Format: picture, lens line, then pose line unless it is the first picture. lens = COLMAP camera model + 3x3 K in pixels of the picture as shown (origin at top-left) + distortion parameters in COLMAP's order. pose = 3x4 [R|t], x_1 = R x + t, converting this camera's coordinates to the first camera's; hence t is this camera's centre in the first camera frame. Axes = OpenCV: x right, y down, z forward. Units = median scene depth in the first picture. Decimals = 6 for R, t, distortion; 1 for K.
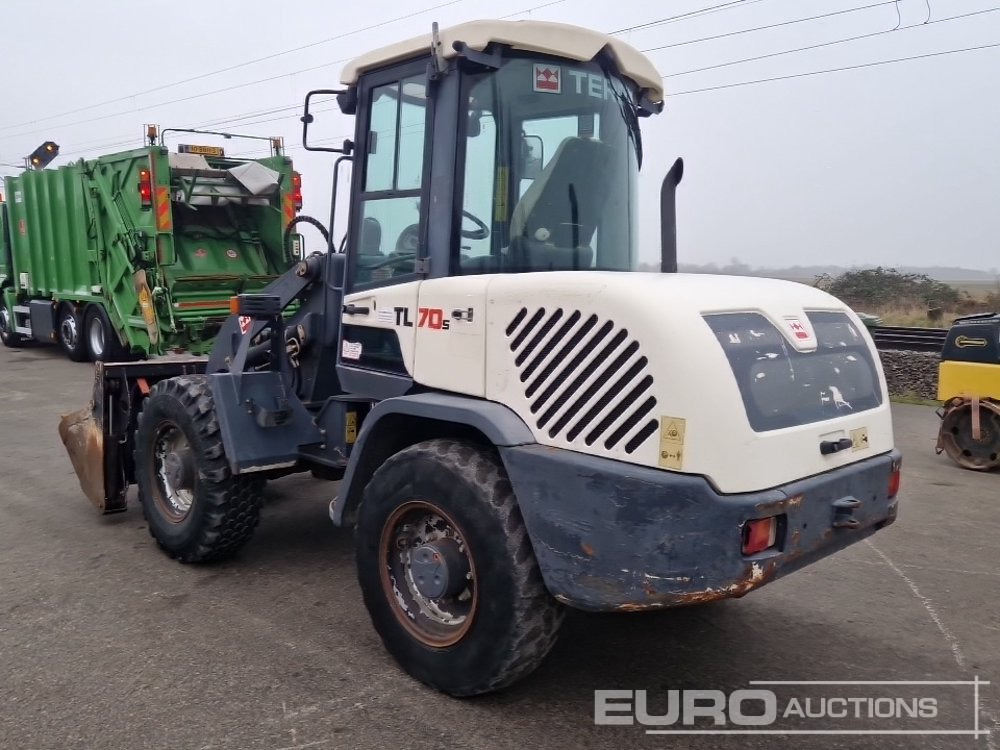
lens RADIAL K [[891.5, 0, 500.2], [0, 891.5, 378.5], [0, 0, 1]] dist [0.070852, -0.056189]
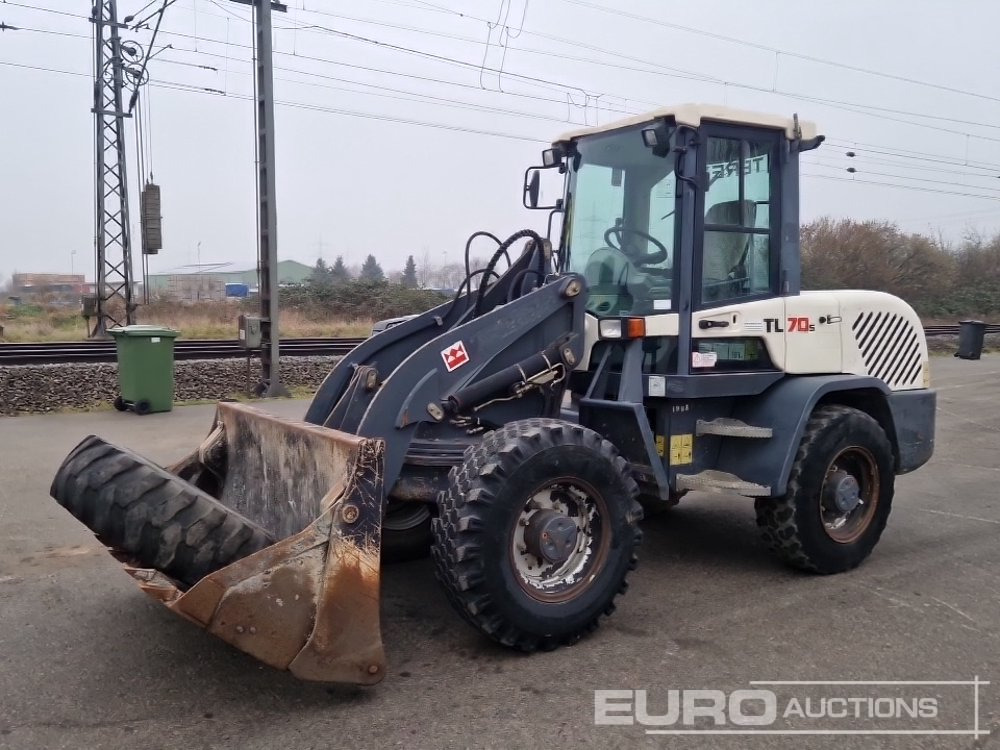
lens RADIAL K [[891.5, 0, 480.1], [0, 891.5, 381.2], [0, 0, 1]] dist [0.070852, -0.056189]
pose [[0.195631, -0.105611, 0.974974, -1.496252], [0.112726, 0.990016, 0.084621, -0.148846], [-0.974177, 0.093350, 0.205583, 1.158637]]
